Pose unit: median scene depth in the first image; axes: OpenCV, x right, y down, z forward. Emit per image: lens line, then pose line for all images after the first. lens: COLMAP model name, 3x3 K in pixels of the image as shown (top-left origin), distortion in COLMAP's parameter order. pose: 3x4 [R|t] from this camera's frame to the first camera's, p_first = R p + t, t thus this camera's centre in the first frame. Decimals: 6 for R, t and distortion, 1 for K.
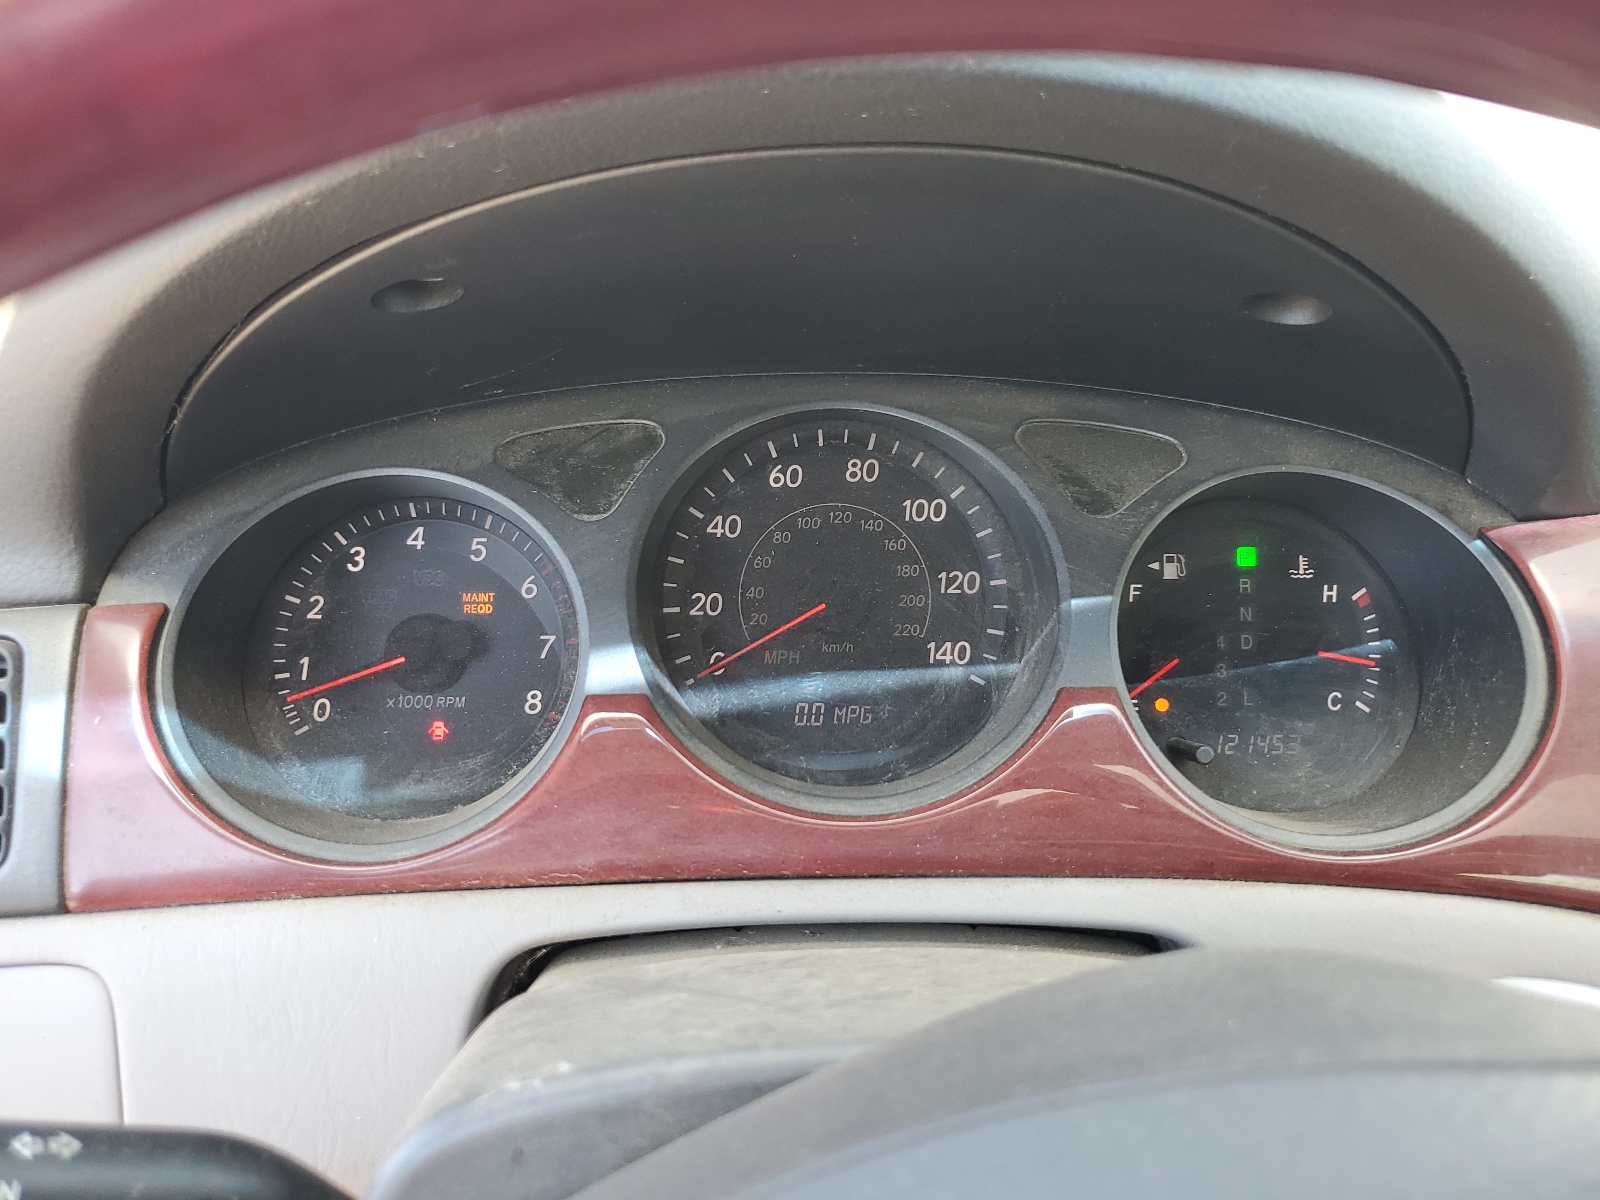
lens RADIAL K [[1223.4, 0, 800.0], [0, 1223.4, 600.0], [0, 0, 1]] dist [-0.004416, -0.000998]
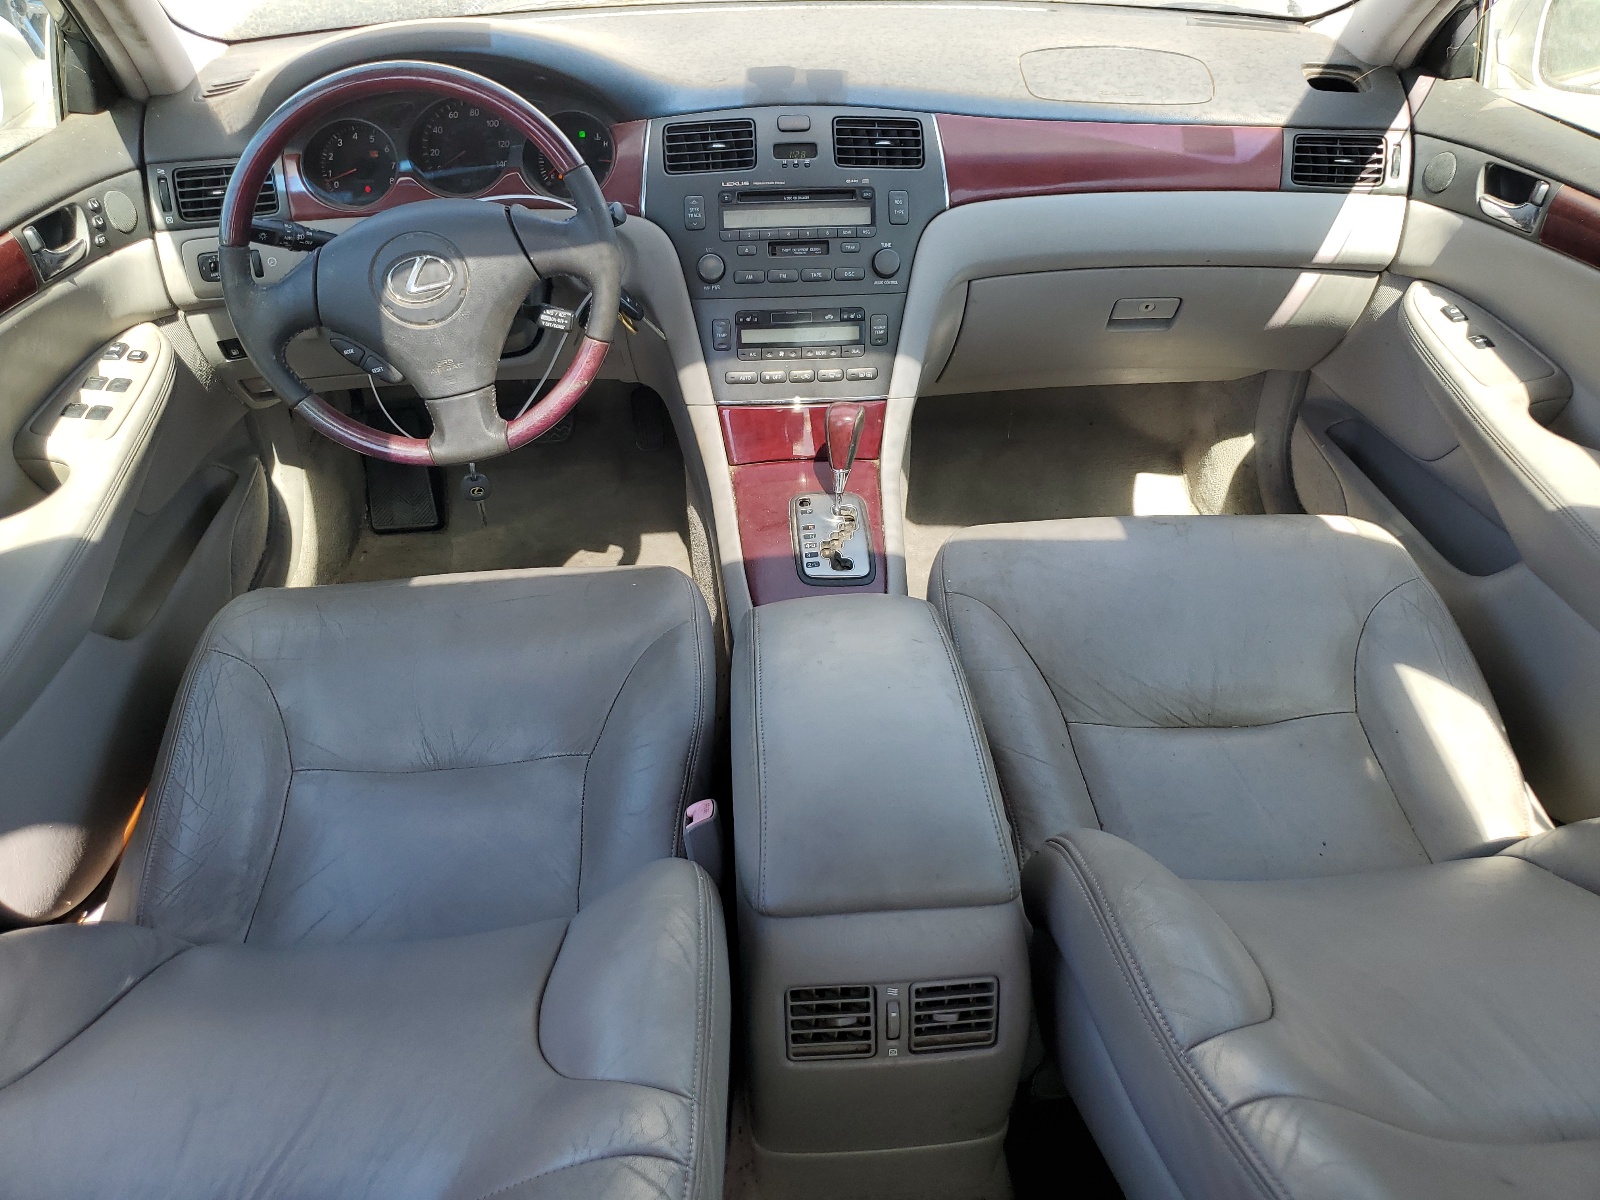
lens RADIAL K [[1225.9, 0, 800.0], [0, 1225.9, 600.0], [0, 0, 1]] dist [0.024267, 0.007855]
pose [[0.997997, -0.048481, 0.040642, 0.965719], [0.032304, 0.942898, 0.331511, 0.095288], [-0.054393, -0.329534, 0.942575, -3.625727]]
